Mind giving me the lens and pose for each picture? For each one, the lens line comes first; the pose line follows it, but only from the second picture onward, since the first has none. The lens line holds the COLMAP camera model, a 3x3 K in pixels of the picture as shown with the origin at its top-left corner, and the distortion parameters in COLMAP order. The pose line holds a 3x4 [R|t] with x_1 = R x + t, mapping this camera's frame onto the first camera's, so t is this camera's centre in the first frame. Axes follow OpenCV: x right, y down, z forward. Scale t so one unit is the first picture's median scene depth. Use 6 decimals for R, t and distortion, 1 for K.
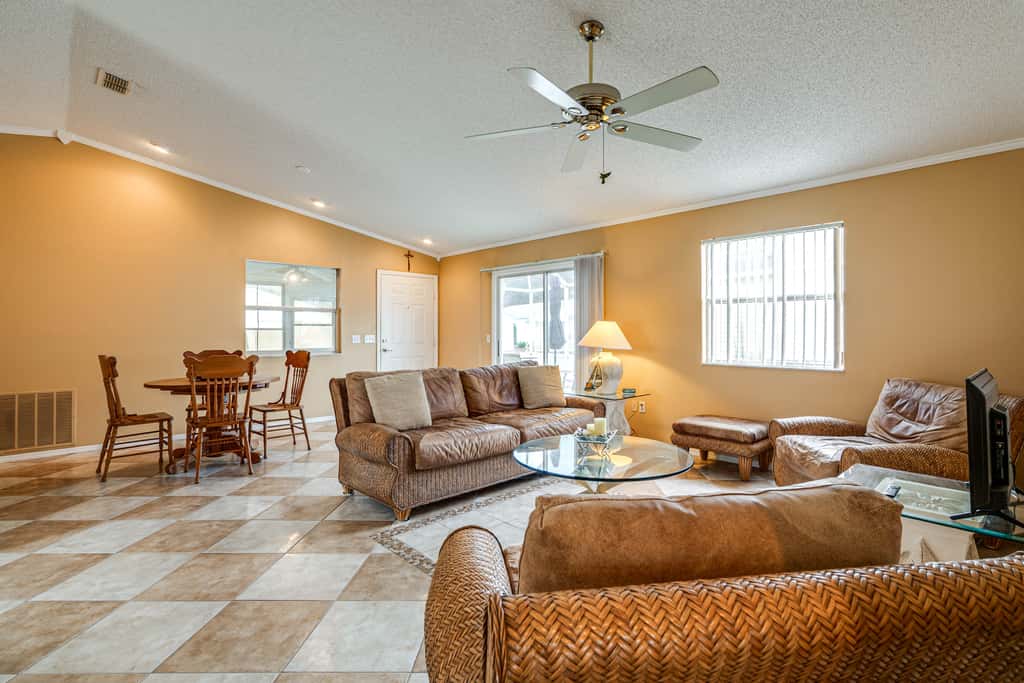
lens RADIAL K [[486.7, 0, 530.5], [0, 486.7, 337.5], [0, 0, 1]] dist [-0.042226, -0.000161]
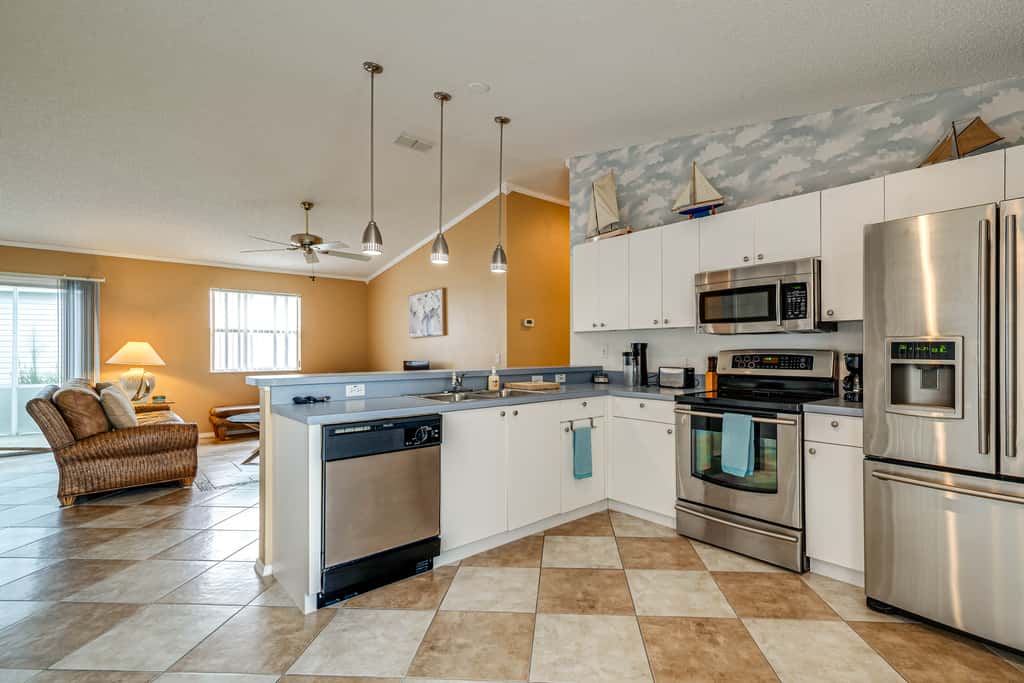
lens RADIAL K [[478.8, 0, 537.1], [0, 478.8, 346.1], [0, 0, 1]] dist [0.001471, 0.000814]
pose [[0.033667, 0.007286, 0.999407, -1.067295], [0.011000, 0.999910, -0.007660, -0.003237], [-0.999373, 0.011252, 0.033584, -0.041709]]
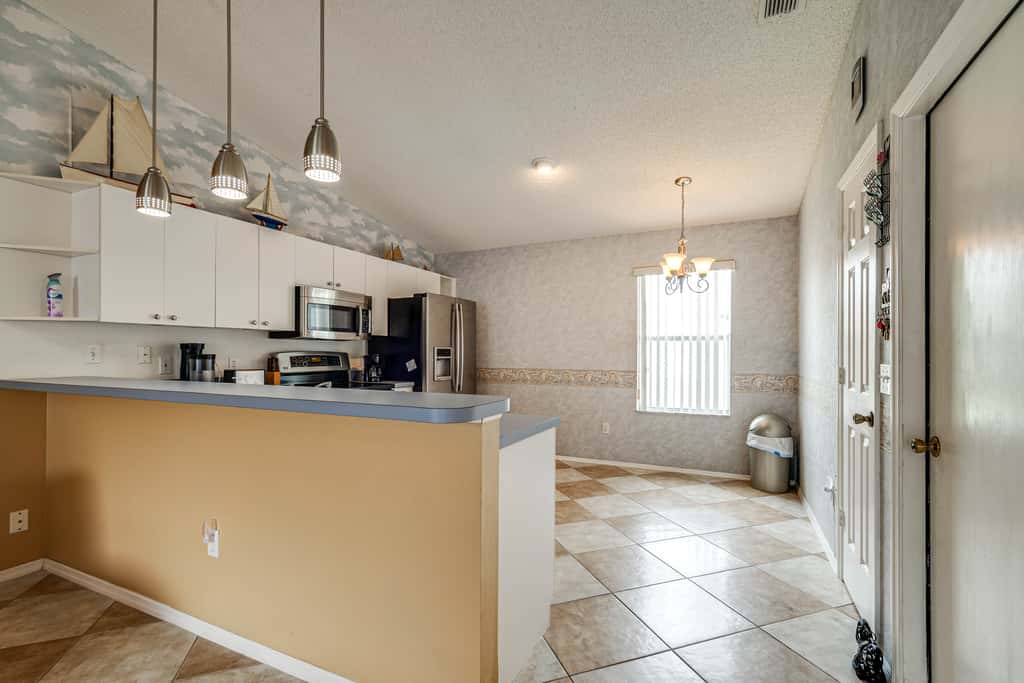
lens RADIAL K [[448.1, 0, 516.3], [0, 448.1, 349.9], [0, 0, 1]] dist [0.000462, 0.000582]
pose [[-0.934108, -0.007376, -0.356913, -0.419943], [-0.010004, 0.999935, 0.005519, -0.012017], [0.356849, 0.008726, -0.934121, 0.585586]]
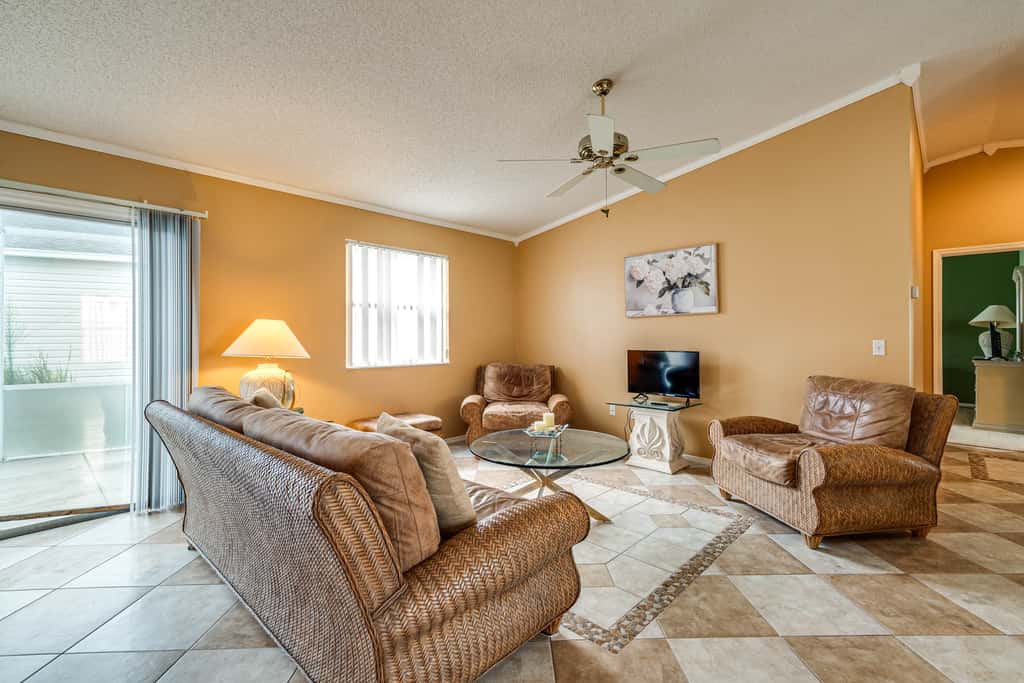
lens RADIAL K [[456.8, 0, 526.8], [0, 456.8, 337.5], [0, 0, 1]] dist [-0.000822, 0.000084]
pose [[-0.052089, -0.007264, 0.998616, -0.567032], [0.009497, 0.999925, 0.007769, -0.010521], [-0.998597, 0.009888, -0.052016, 0.693410]]
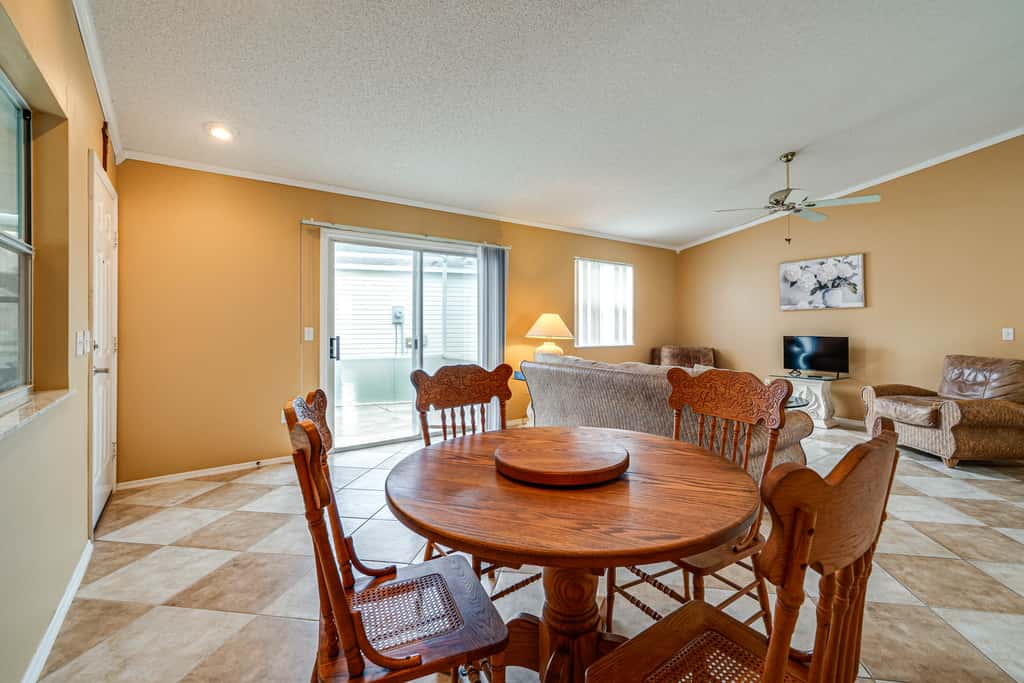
lens RADIAL K [[447.0, 0, 534.5], [0, 447.0, 325.8], [0, 0, 1]] dist [0.000967, 0.000185]
pose [[0.127615, -0.005092, 0.991811, -0.921956], [0.007350, 0.999964, 0.004188, -0.012220], [-0.991797, 0.006756, 0.127647, 0.956075]]
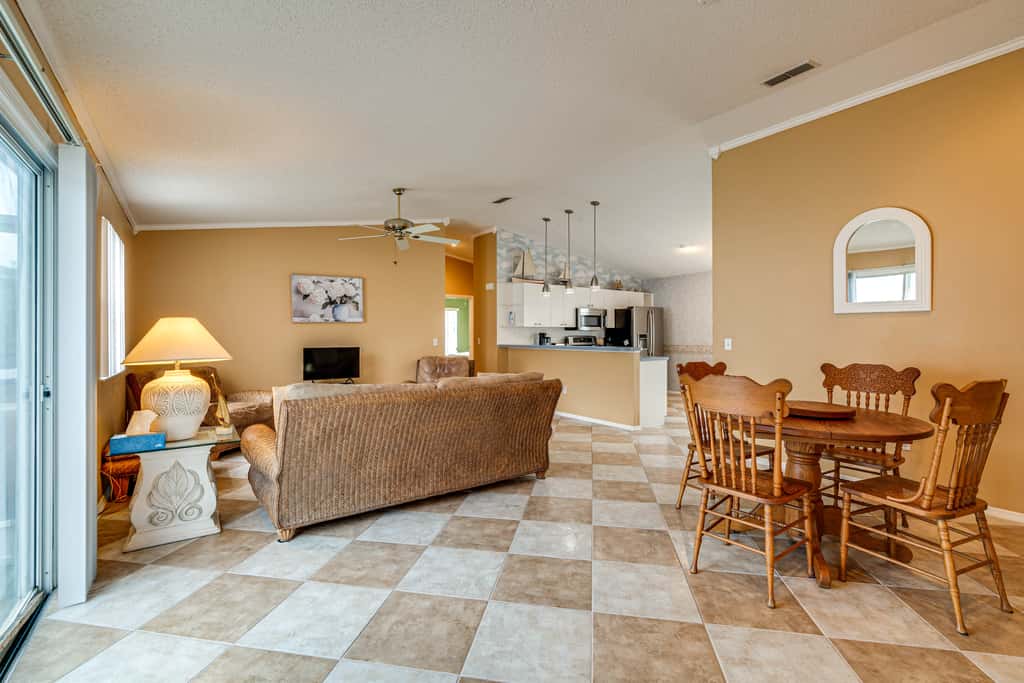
lens RADIAL K [[448.1, 0, 516.3], [0, 448.1, 349.9], [0, 0, 1]] dist [0.000462, 0.000582]
pose [[-0.989631, -0.003705, 0.143585, -0.362394], [0.001994, 0.999217, 0.039525, -0.016525], [-0.143619, 0.039402, -0.988848, 1.585057]]
